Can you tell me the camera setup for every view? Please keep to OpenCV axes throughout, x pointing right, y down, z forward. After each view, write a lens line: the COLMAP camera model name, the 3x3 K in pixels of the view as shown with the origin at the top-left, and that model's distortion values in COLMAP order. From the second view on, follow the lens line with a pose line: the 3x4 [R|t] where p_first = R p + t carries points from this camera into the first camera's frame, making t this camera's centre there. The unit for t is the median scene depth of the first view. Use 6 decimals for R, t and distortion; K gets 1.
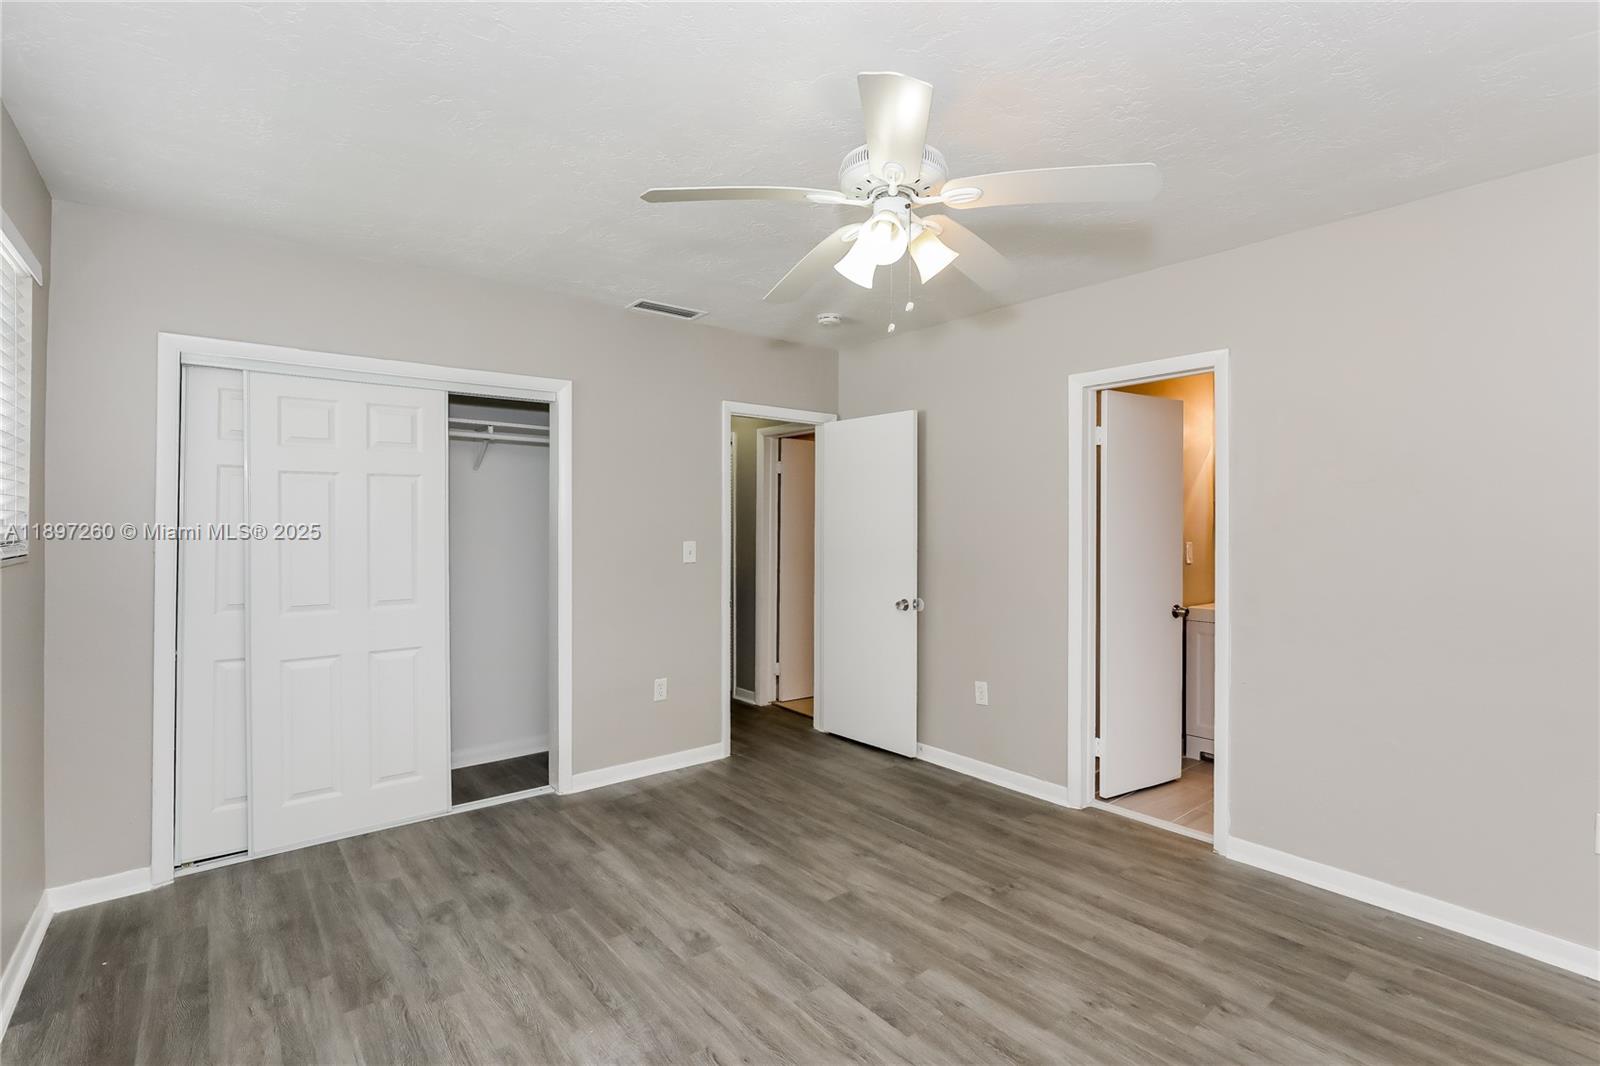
lens RADIAL K [[748.2, 0, 798.7], [0, 748.2, 528.5], [0, 0, 1]] dist [-0.027131, 0.002432]
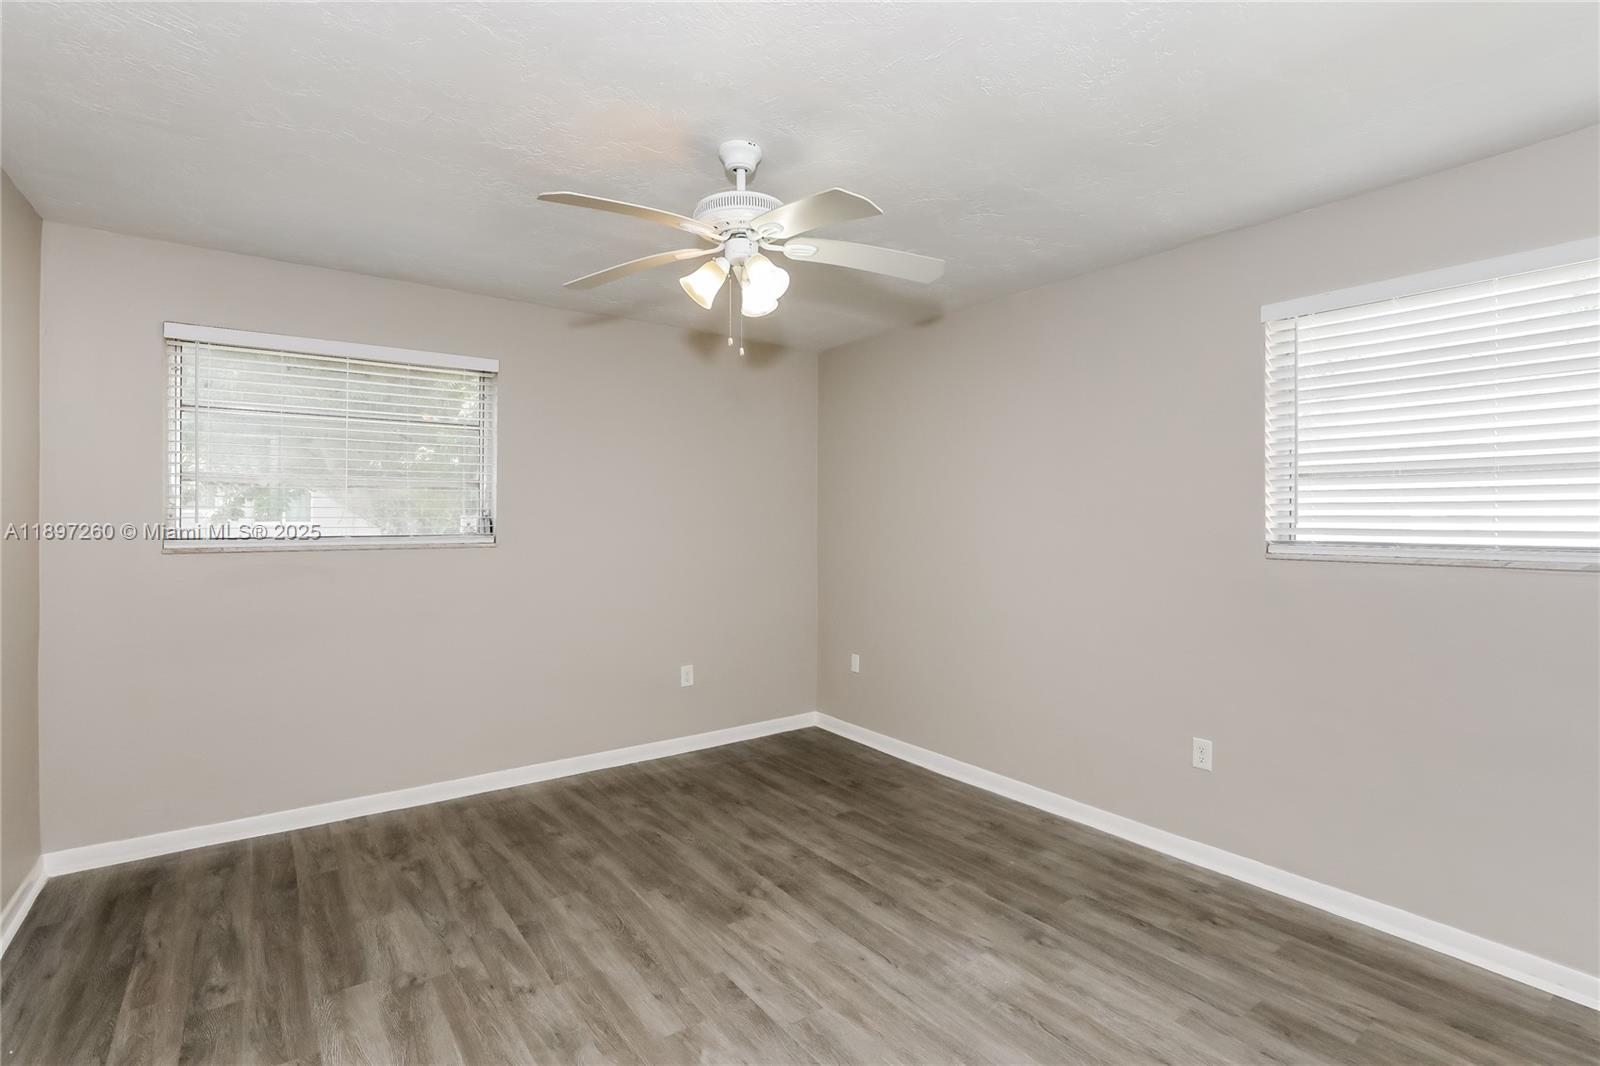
lens RADIAL K [[748.2, 0, 800.7], [0, 748.2, 528.9], [0, 0, 1]] dist [-0.027131, 0.002432]
pose [[-0.999142, -0.006438, 0.040907, -0.013336], [-0.006185, 0.999961, 0.006311, -0.001321], [-0.040946, 0.006053, -0.999143, 1.969942]]
